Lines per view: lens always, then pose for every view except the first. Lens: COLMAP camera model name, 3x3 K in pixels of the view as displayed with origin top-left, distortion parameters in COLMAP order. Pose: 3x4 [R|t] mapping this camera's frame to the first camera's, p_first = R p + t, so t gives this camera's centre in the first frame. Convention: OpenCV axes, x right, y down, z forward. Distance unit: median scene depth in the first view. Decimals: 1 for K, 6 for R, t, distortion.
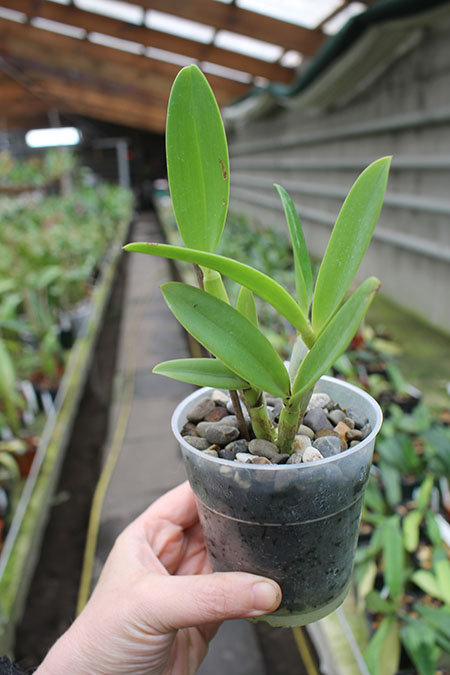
lens RADIAL K [[754.3, 0, 225.0], [0, 754.3, 337.5], [0, 0, 1]] dist [-0.072496, 0.010677]
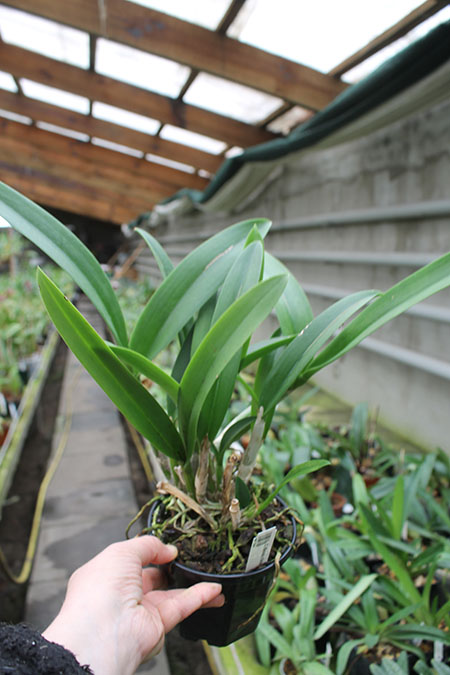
lens RADIAL K [[754.3, 0, 225.0], [0, 754.3, 337.5], [0, 0, 1]] dist [-0.072496, 0.010677]
pose [[0.996863, 0.018578, 0.076942, 0.041258], [-0.009866, 0.993648, -0.112097, 0.066517], [-0.078535, 0.110986, 0.990714, -0.325991]]
